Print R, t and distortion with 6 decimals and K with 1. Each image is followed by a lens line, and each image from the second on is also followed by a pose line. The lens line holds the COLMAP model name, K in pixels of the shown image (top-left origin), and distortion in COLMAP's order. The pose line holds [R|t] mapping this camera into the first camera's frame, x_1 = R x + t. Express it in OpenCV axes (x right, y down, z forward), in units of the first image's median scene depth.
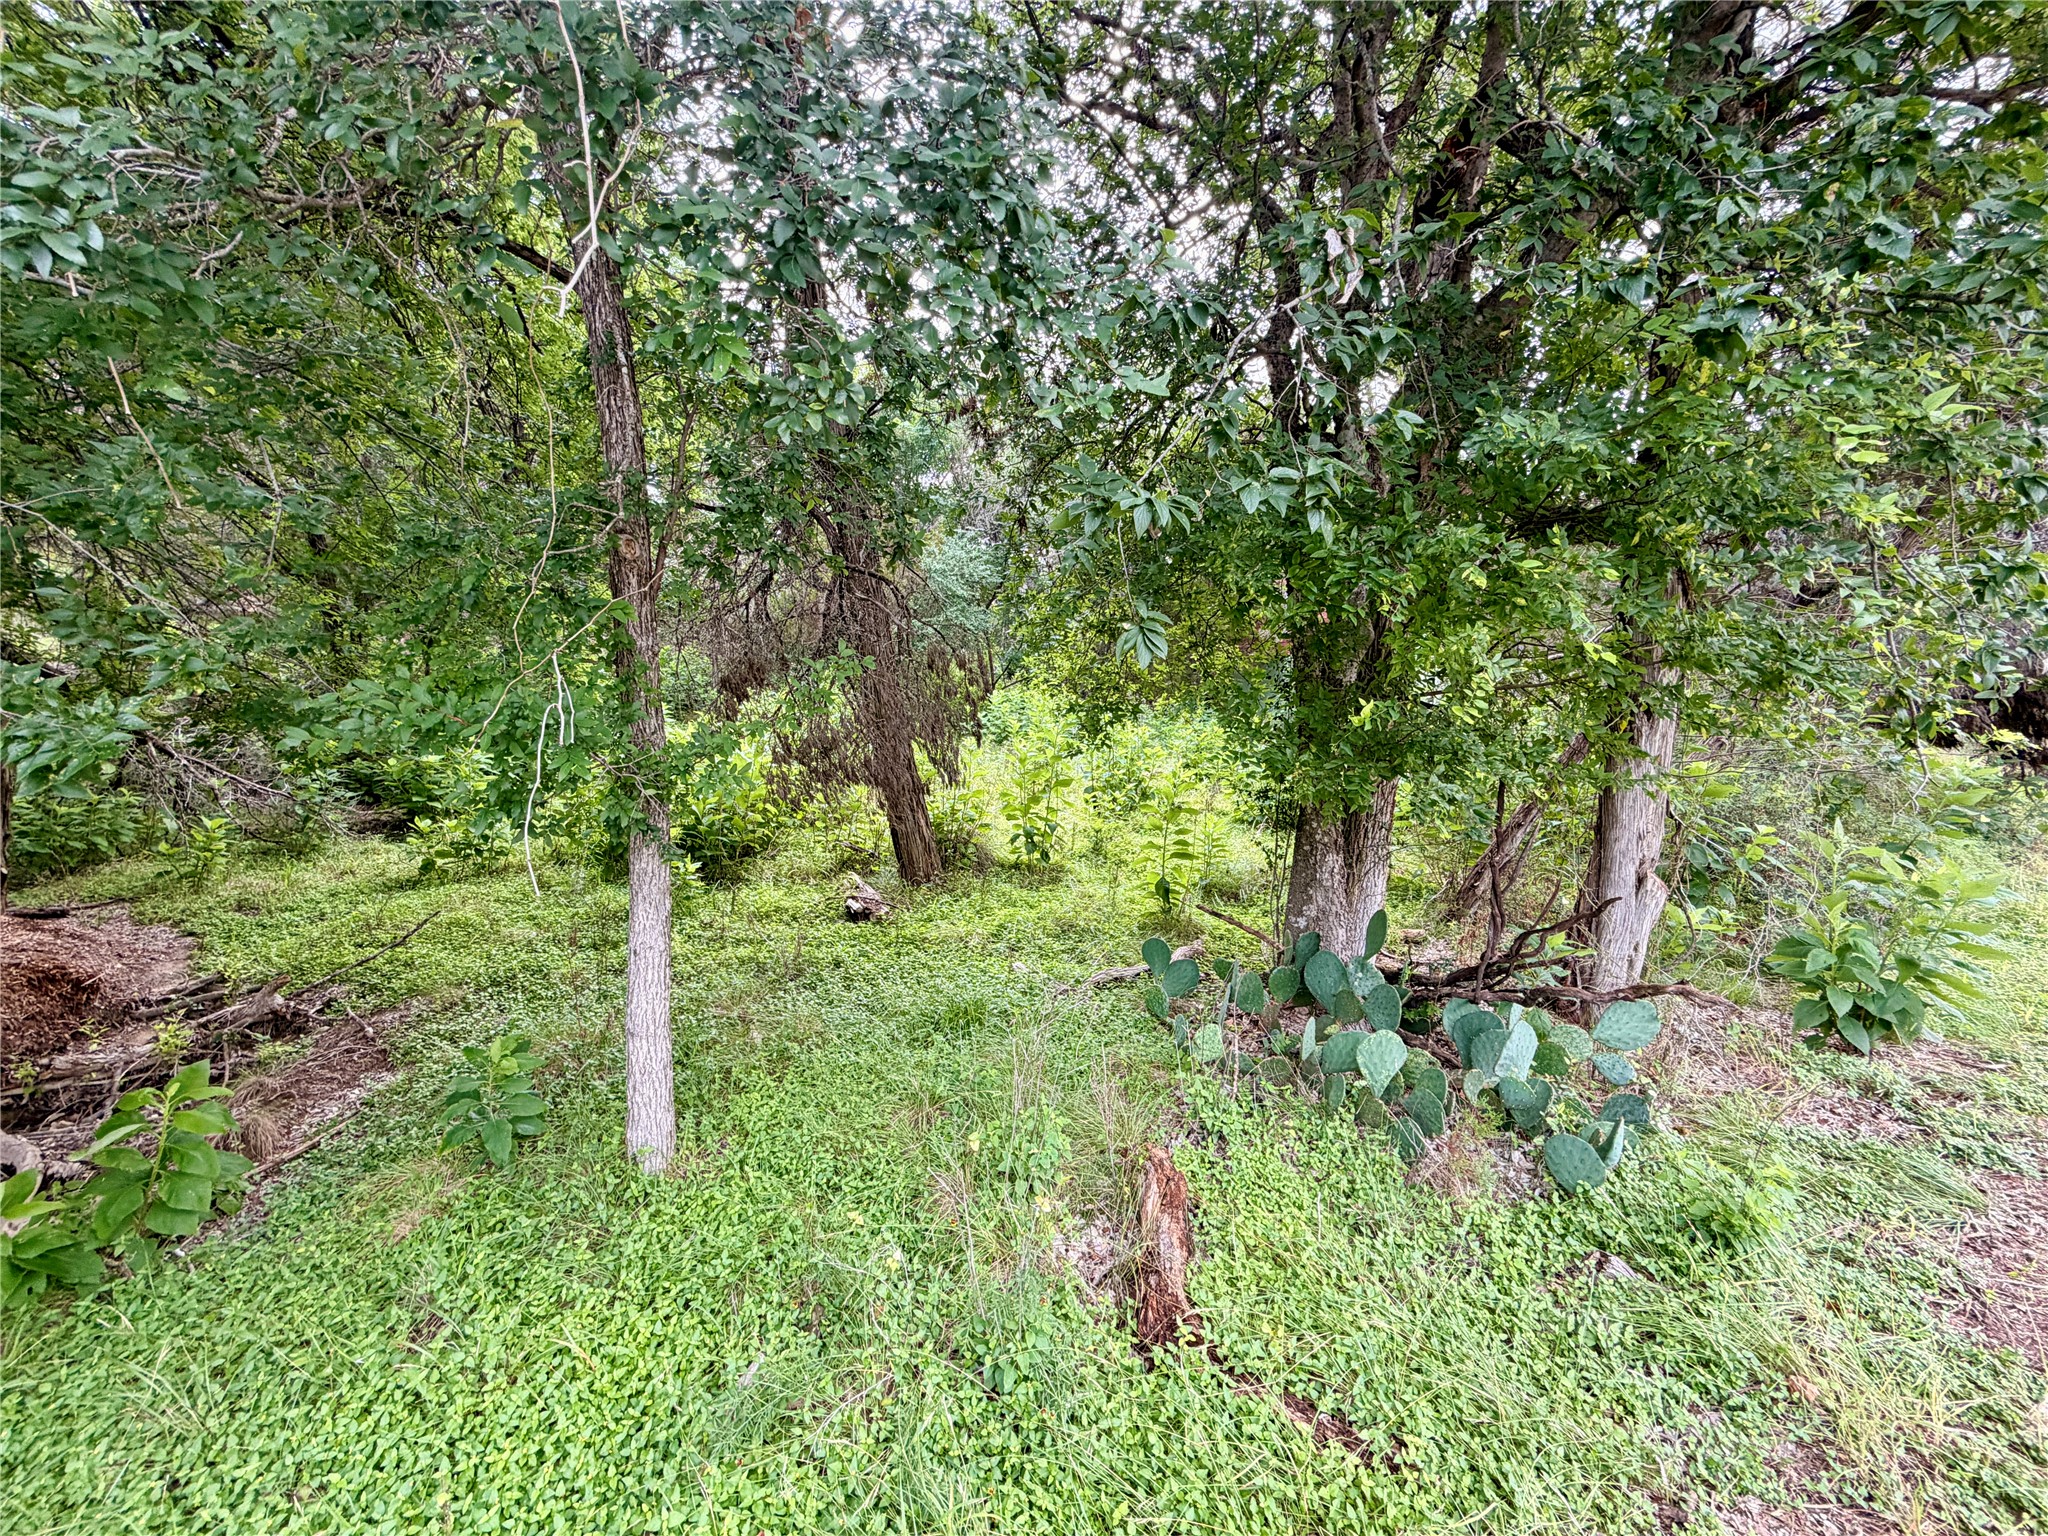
lens RADIAL K [[807.8, 0, 1016.0], [0, 807.8, 767.9], [0, 0, 1]] dist [-0.002345, 0.000035]
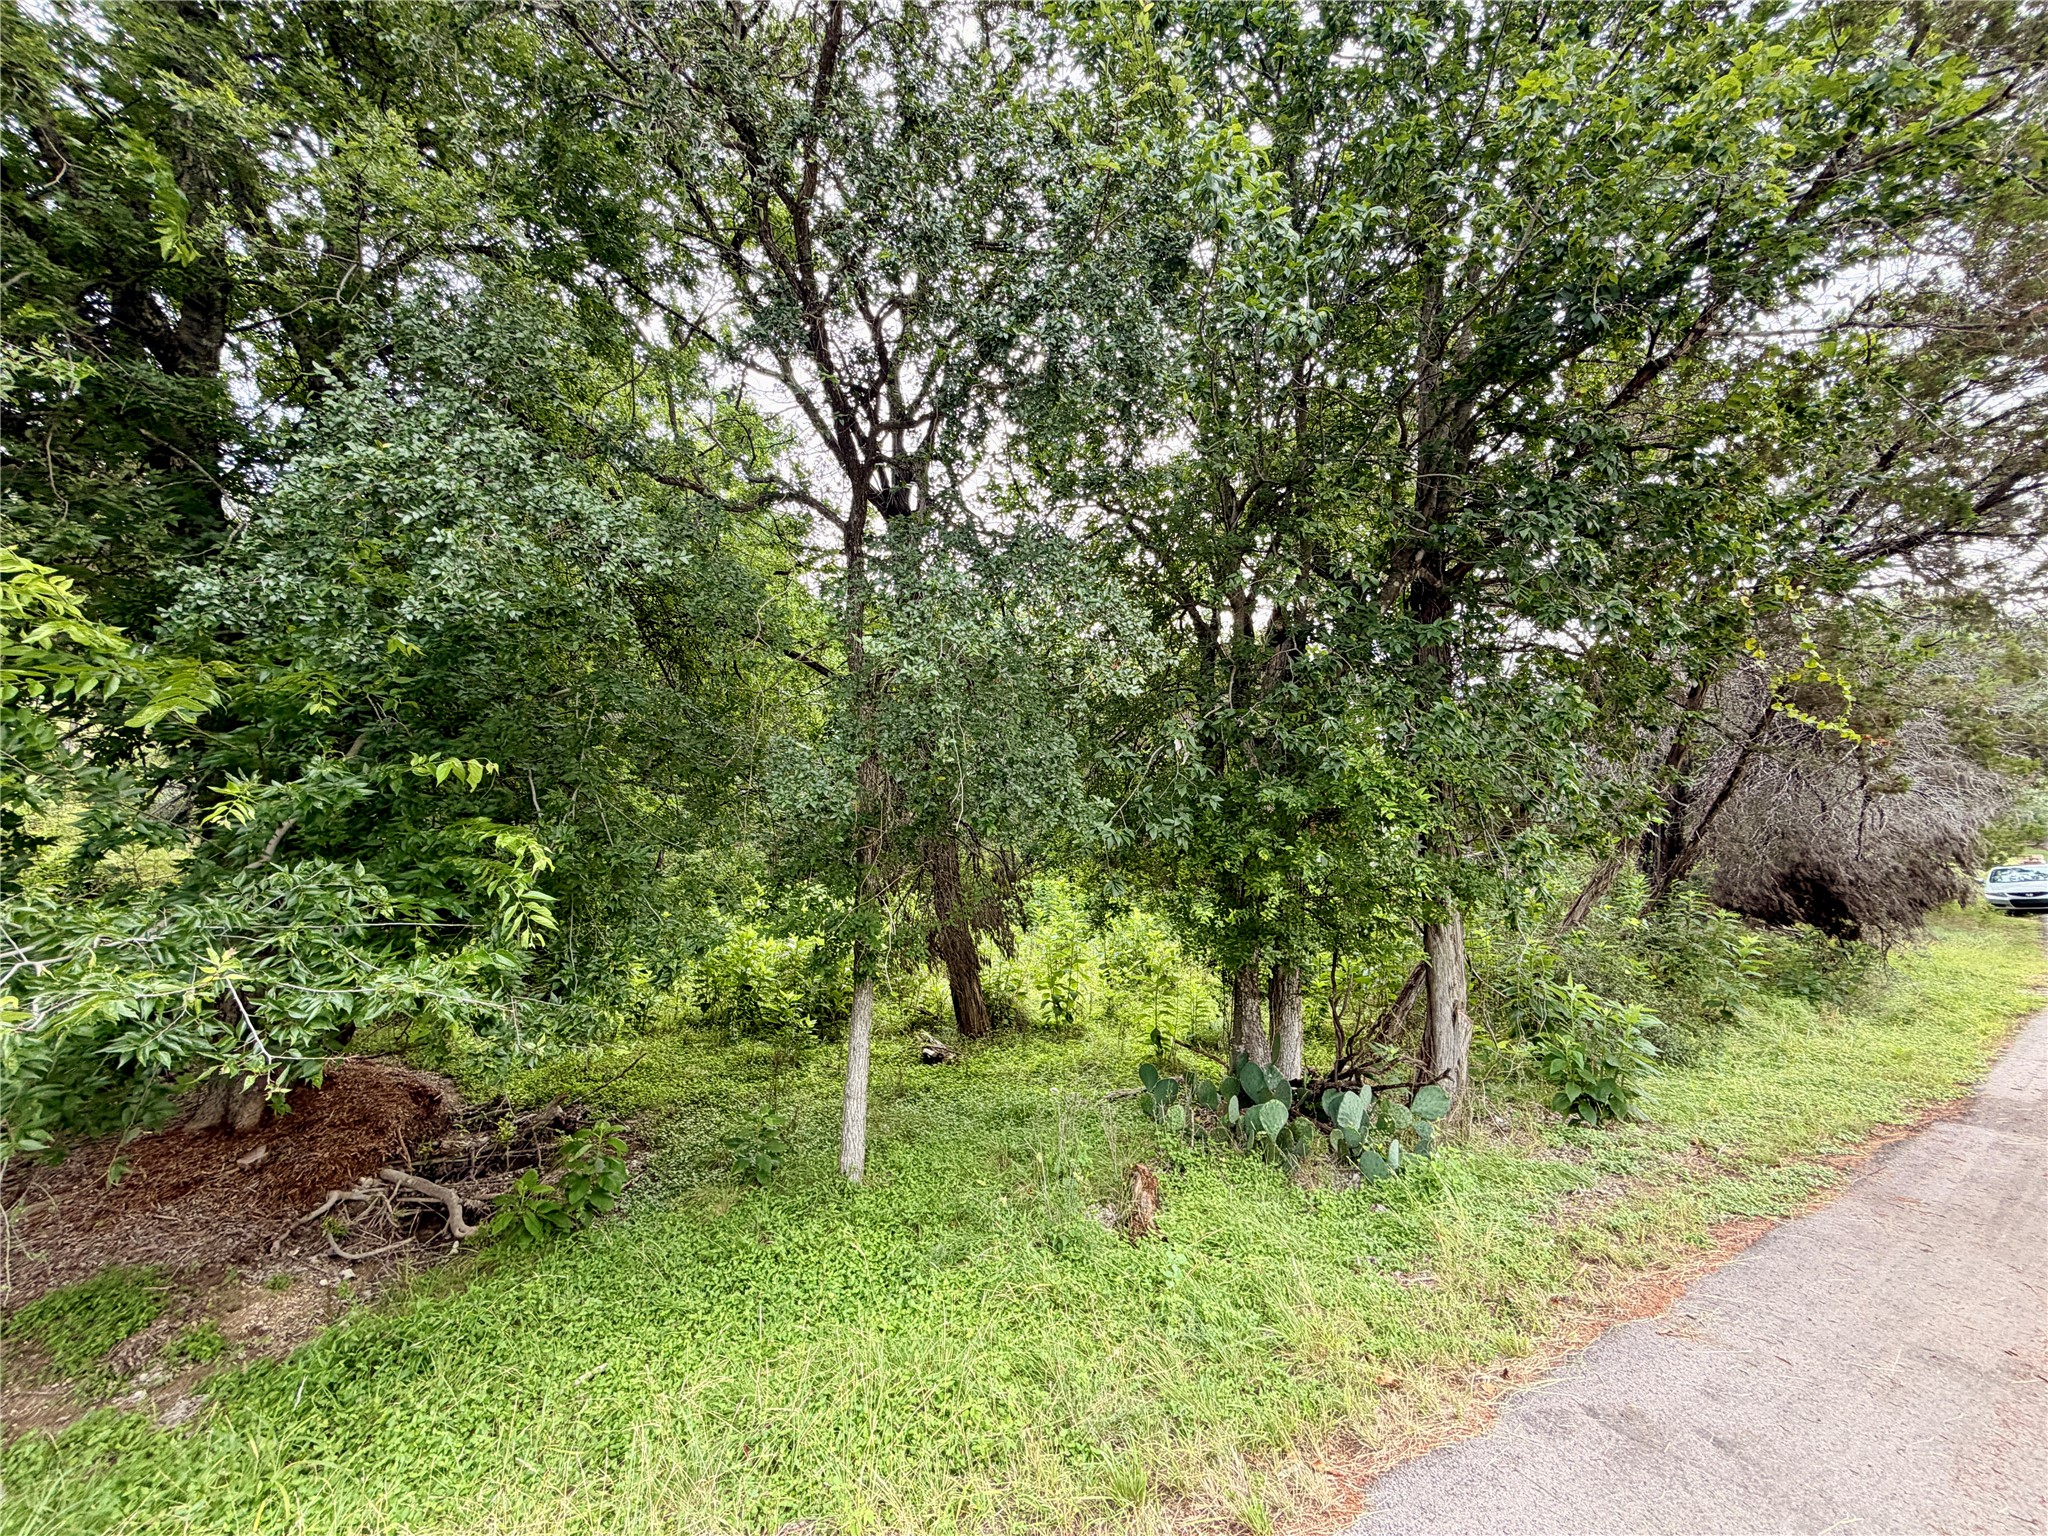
lens RADIAL K [[807.8, 0, 1016.0], [0, 807.8, 767.9], [0, 0, 1]] dist [-0.002345, 0.000035]
pose [[0.999804, -0.012103, -0.015694, -0.028434], [0.008310, 0.974920, -0.222402, 0.007274], [0.017992, 0.222228, 0.974829, -0.419430]]
